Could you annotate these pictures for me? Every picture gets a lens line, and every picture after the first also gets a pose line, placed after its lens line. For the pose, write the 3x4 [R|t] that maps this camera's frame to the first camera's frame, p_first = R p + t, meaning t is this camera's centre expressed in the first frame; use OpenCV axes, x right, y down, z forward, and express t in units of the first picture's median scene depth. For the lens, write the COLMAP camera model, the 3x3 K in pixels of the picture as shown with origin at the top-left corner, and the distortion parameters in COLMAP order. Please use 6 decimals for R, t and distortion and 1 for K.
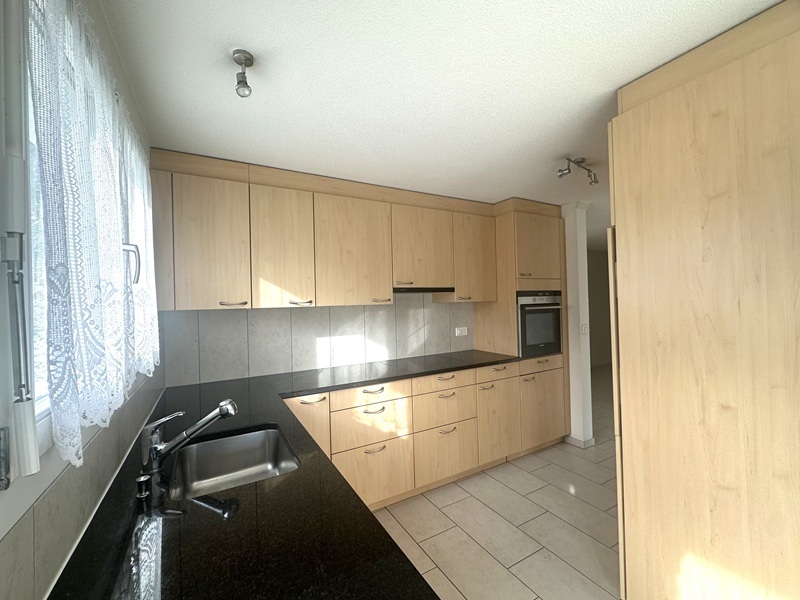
lens RADIAL K [[325.6, 0, 399.2], [0, 325.6, 301.0], [0, 0, 1]] dist [0.000236, 0.000500]
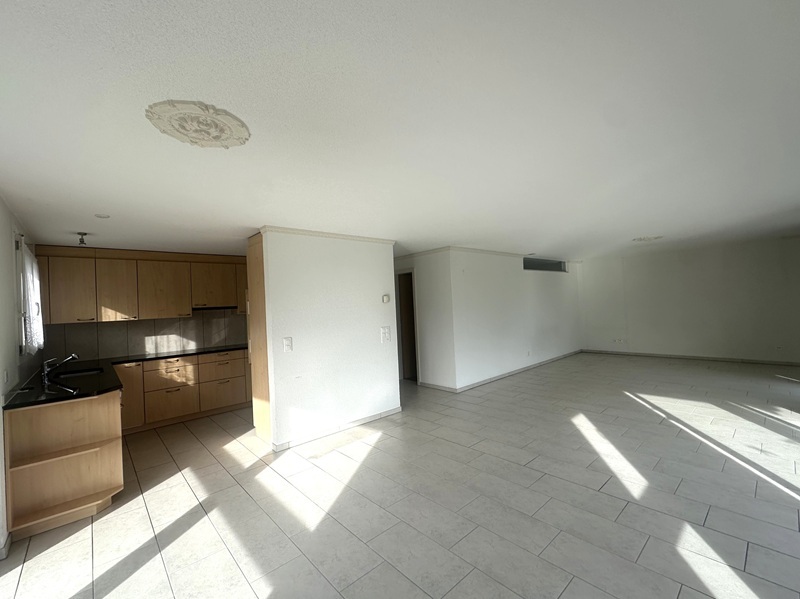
lens RADIAL K [[325.6, 0, 399.2], [0, 325.6, 301.5], [0, 0, 1]] dist [0.000236, 0.000500]
pose [[0.974541, -0.022342, 0.223092, 0.775197], [0.026383, 0.999537, -0.015146, -0.019185], [-0.222650, 0.020646, 0.974680, -1.157653]]
